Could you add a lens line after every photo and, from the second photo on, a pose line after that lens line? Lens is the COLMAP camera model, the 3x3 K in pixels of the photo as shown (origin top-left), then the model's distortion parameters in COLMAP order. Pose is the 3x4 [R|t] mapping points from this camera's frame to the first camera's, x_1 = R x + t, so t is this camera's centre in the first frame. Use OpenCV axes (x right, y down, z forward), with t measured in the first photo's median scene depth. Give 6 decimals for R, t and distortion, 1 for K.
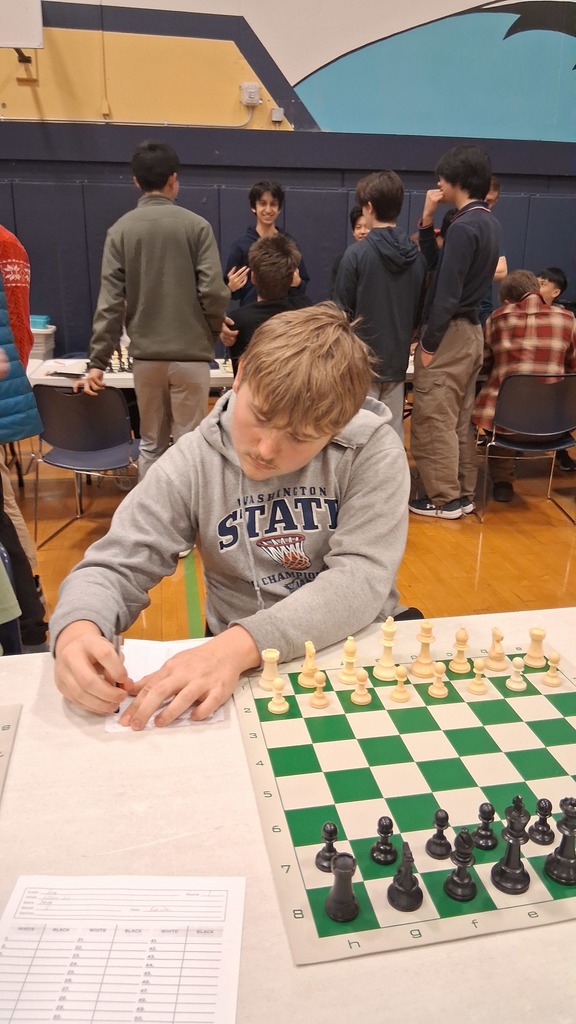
lens RADIAL K [[771.3, 0, 274.7], [0, 771.3, 511.9], [0, 0, 1]] dist [0.045846, -0.101316]
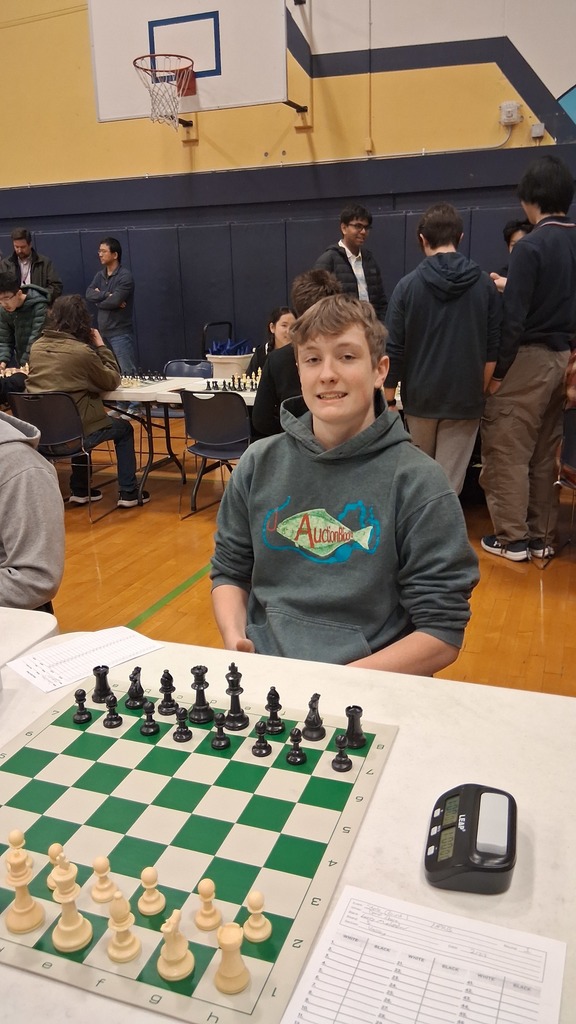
lens RADIAL K [[771.3, 0, 274.7], [0, 771.3, 511.9], [0, 0, 1]] dist [0.045846, -0.101316]
pose [[0.868778, 0.106905, -0.483525, 0.434086], [-0.118862, 0.992893, 0.005956, -0.020580], [0.480726, 0.052298, 0.875310, 0.056879]]
